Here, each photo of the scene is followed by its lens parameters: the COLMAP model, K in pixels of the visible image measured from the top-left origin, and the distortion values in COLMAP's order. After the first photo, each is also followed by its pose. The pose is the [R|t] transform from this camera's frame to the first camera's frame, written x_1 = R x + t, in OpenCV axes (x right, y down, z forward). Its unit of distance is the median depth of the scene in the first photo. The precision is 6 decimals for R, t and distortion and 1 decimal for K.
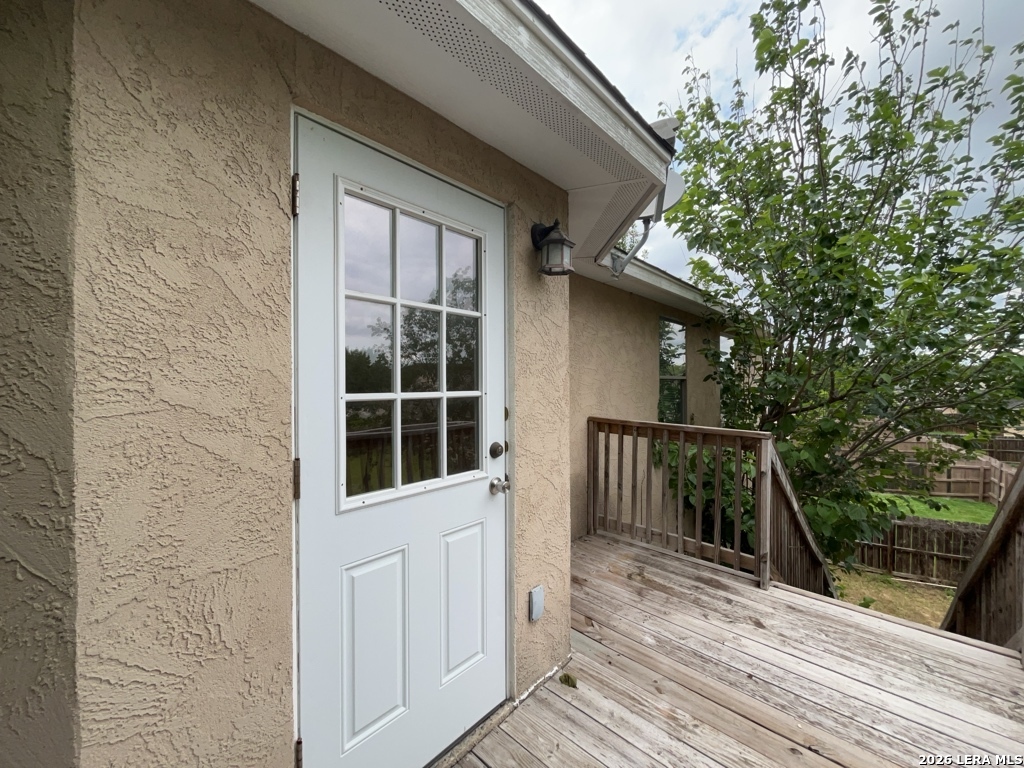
lens RADIAL K [[410.9, 0, 514.2], [0, 410.9, 384.3], [0, 0, 1]] dist [-0.000708, -0.000385]
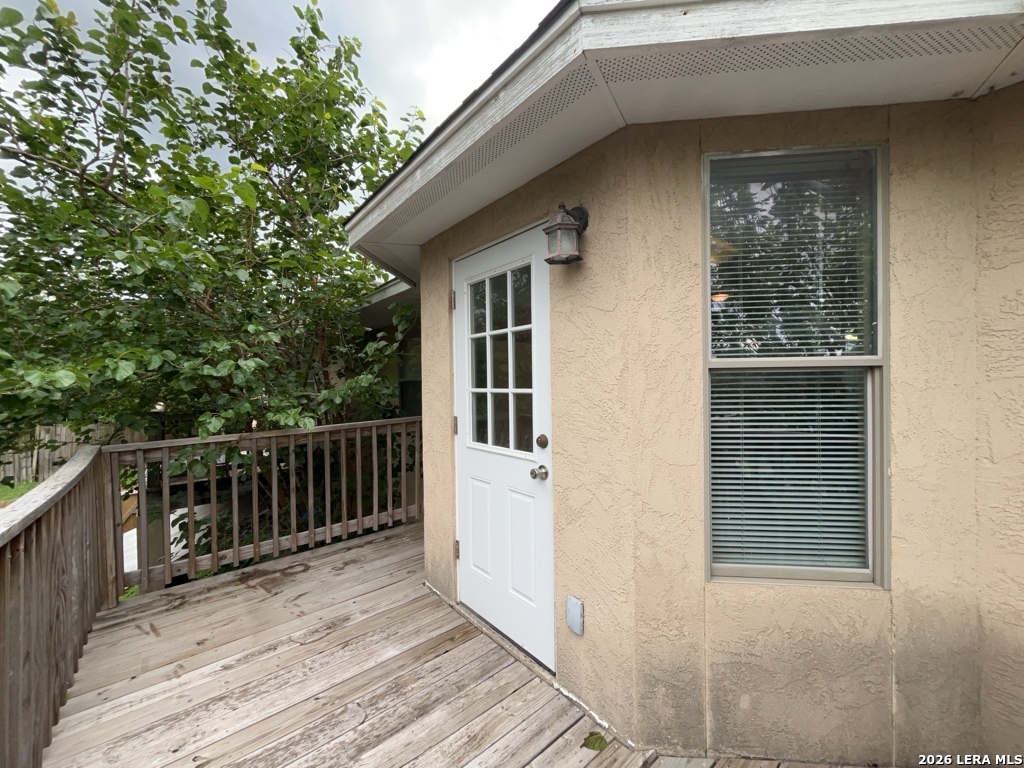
lens RADIAL K [[410.9, 0, 514.2], [0, 410.9, 384.3], [0, 0, 1]] dist [-0.000708, -0.000385]
pose [[-0.153956, 0.014459, -0.987972, 1.186419], [0.011903, 0.999848, 0.012778, -0.013878], [0.988006, -0.009792, -0.154104, 1.198084]]
